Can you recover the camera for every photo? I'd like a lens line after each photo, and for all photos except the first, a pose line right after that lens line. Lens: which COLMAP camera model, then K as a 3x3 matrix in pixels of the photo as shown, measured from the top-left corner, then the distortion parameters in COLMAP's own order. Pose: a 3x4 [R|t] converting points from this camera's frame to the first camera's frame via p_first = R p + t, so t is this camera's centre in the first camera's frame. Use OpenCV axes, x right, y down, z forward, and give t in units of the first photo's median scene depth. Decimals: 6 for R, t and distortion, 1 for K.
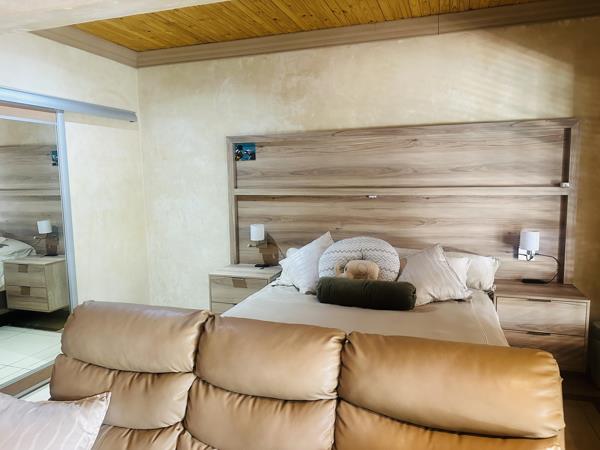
lens RADIAL K [[439.1, 0, 302.1], [0, 439.1, 221.7], [0, 0, 1]] dist [-0.030150, -0.002614]
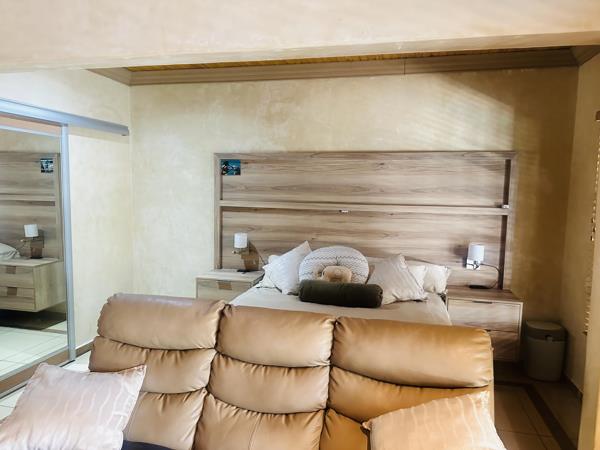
lens RADIAL K [[439.1, 0, 298.8], [0, 439.1, 228.0], [0, 0, 1]] dist [-0.030150, -0.002614]
pose [[0.995715, 0.026202, 0.088689, -0.065385], [-0.025131, 0.999597, -0.013166, 0.004363], [-0.088998, 0.010881, 0.995972, -0.143463]]
